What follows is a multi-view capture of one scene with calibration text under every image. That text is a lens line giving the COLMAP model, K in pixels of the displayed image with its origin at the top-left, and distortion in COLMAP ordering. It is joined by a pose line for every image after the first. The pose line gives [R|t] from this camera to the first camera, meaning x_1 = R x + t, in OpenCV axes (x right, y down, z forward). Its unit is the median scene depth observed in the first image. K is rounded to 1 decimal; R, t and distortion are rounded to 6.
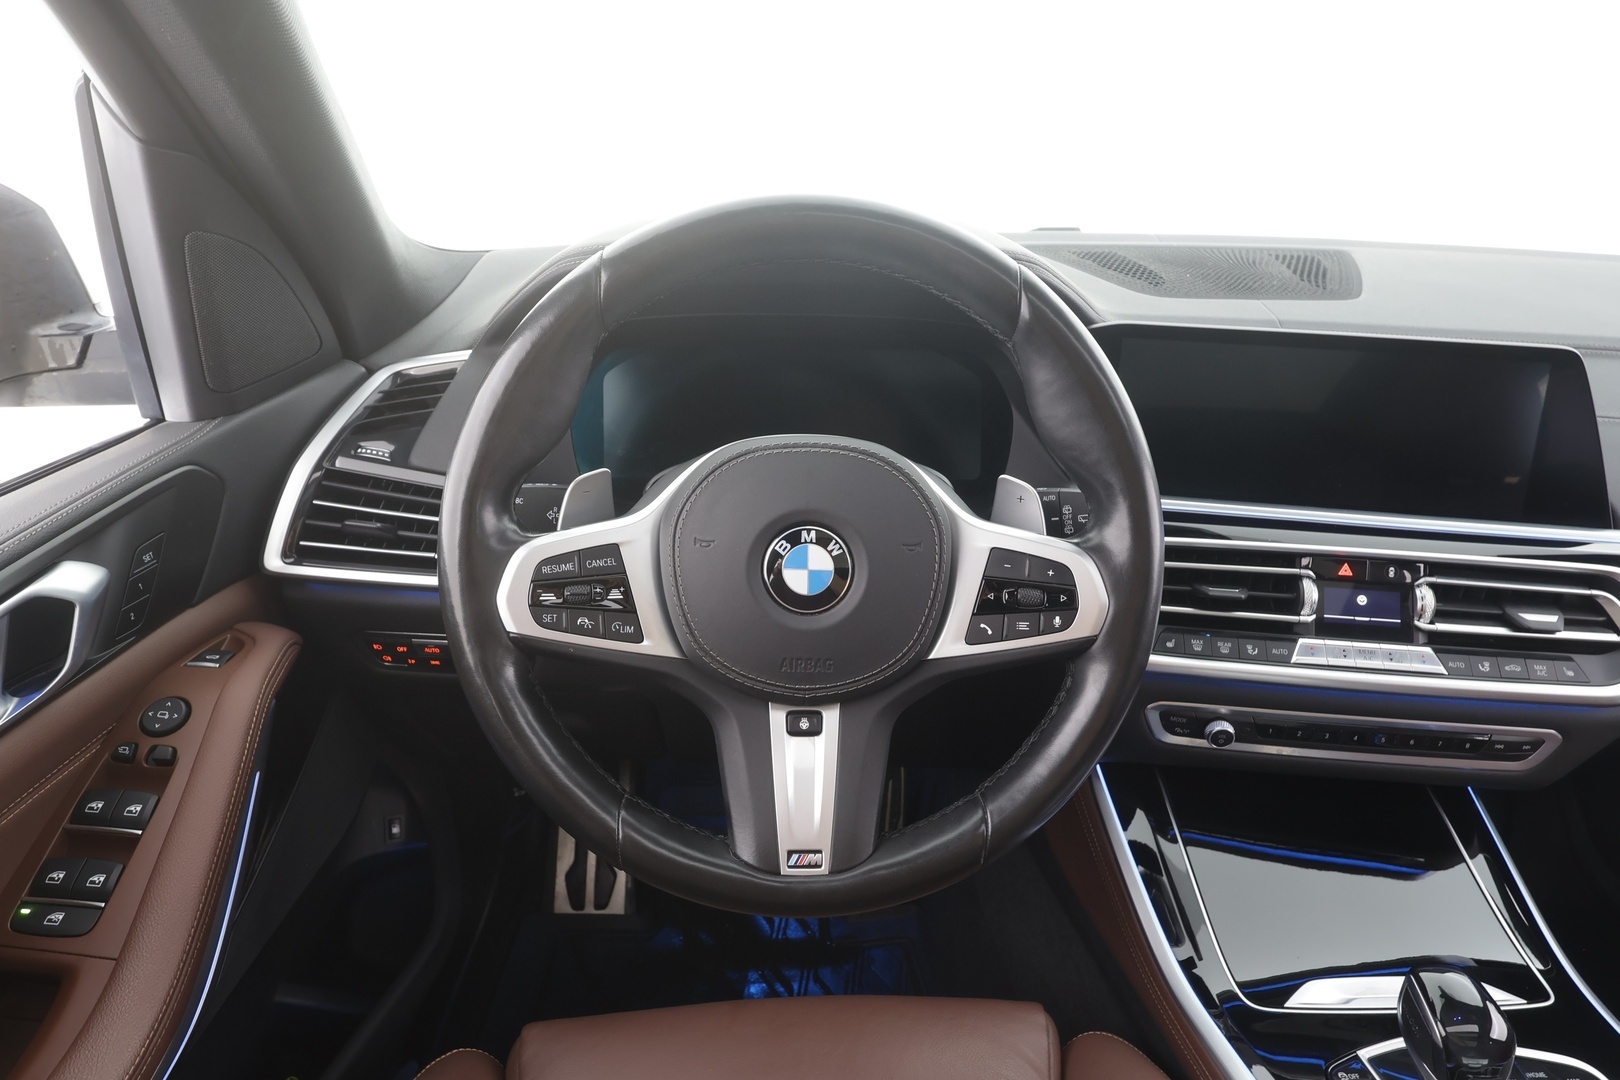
lens RADIAL K [[897.0, 0, 810.0], [0, 897.0, 540.0], [0, 0, 1]] dist [0.004145, 0.000533]
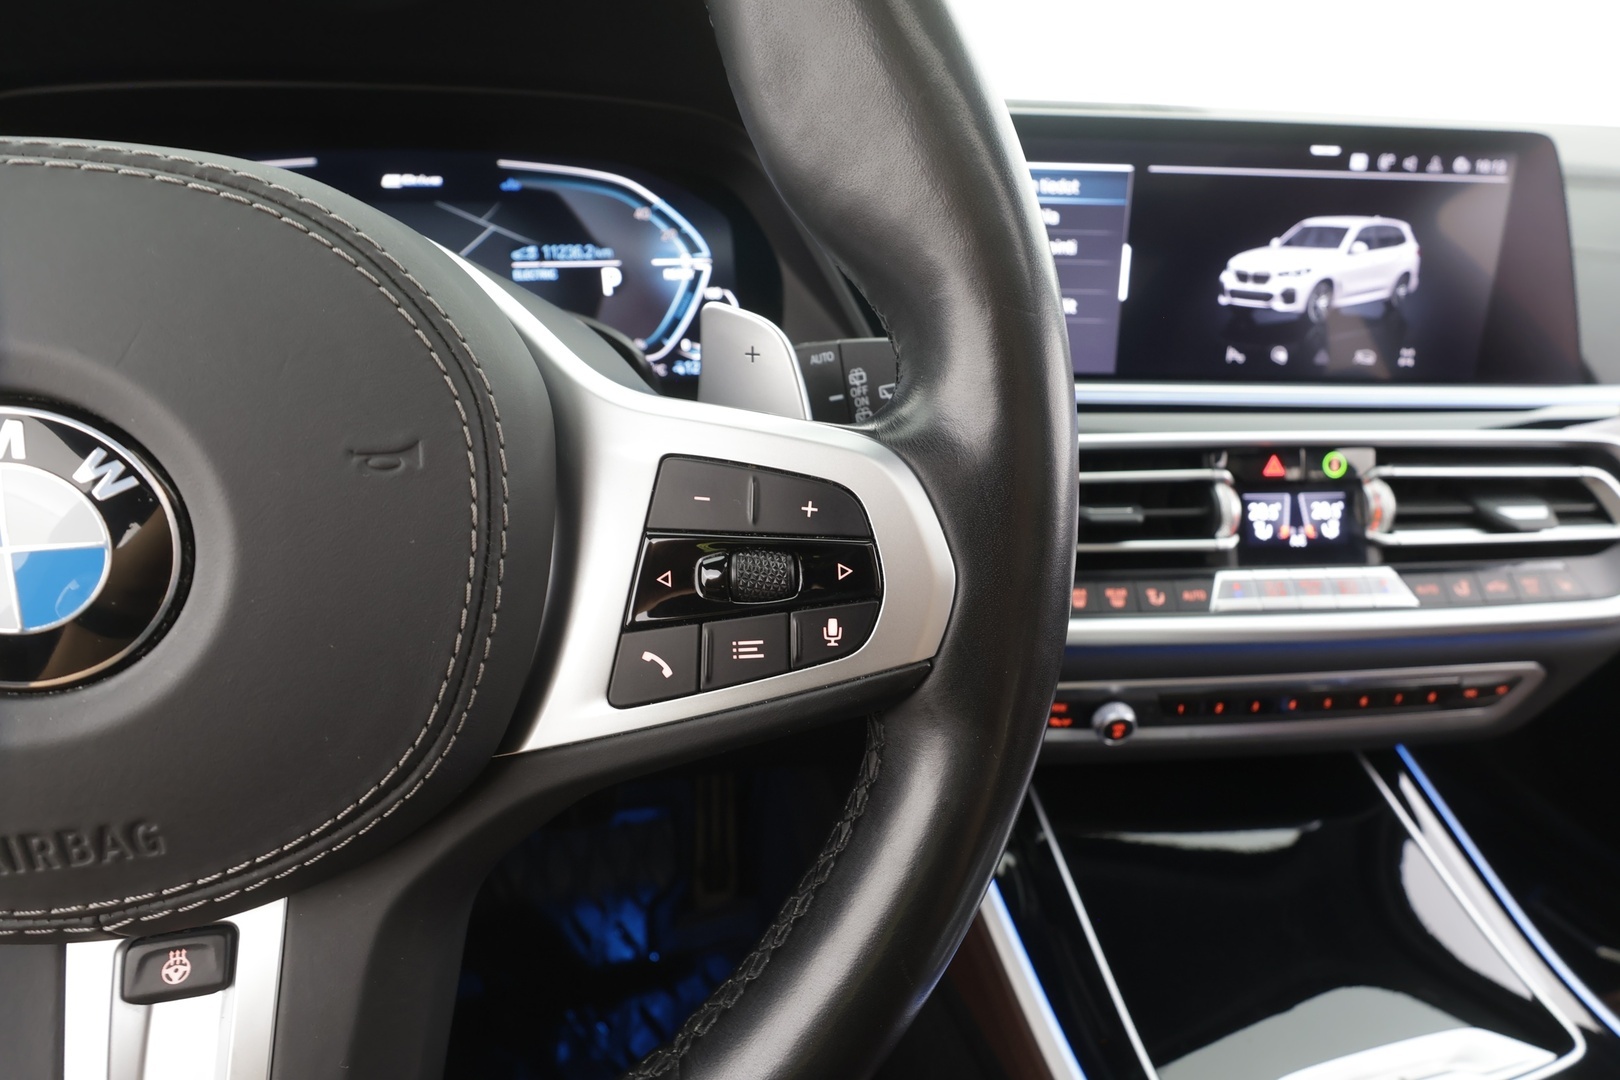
lens RADIAL K [[723.4, 0, 810.0], [0, 723.4, 540.0], [0, 0, 1]] dist [-0.005921, -0.000231]
pose [[0.984738, -0.089831, 0.149071, 0.168546], [0.081040, 0.994651, 0.064044, 0.026045], [-0.154026, -0.050986, 0.986750, 0.525377]]
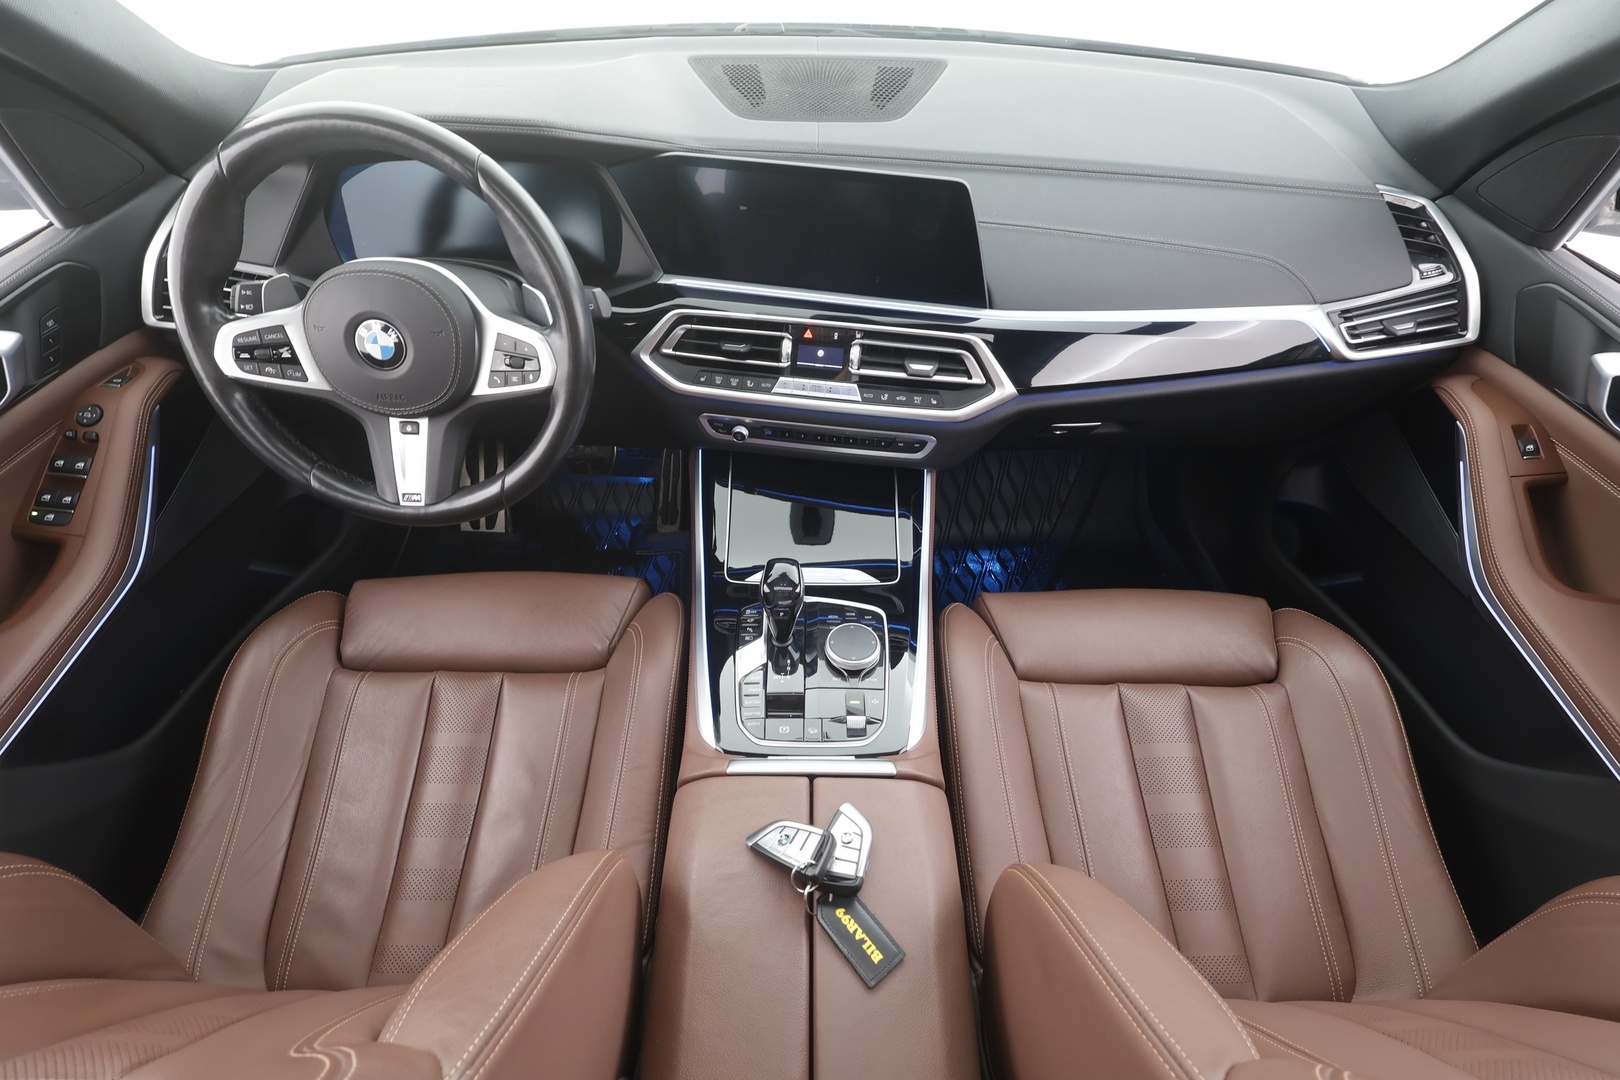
lens RADIAL K [[723.4, 0, 810.0], [0, 723.4, 540.0], [0, 0, 1]] dist [-0.005921, -0.000231]
pose [[0.999267, 0.024115, -0.029722, 0.659415], [-0.011137, 0.926137, 0.377023, -0.112484], [0.036618, -0.376415, 0.925727, -0.318590]]
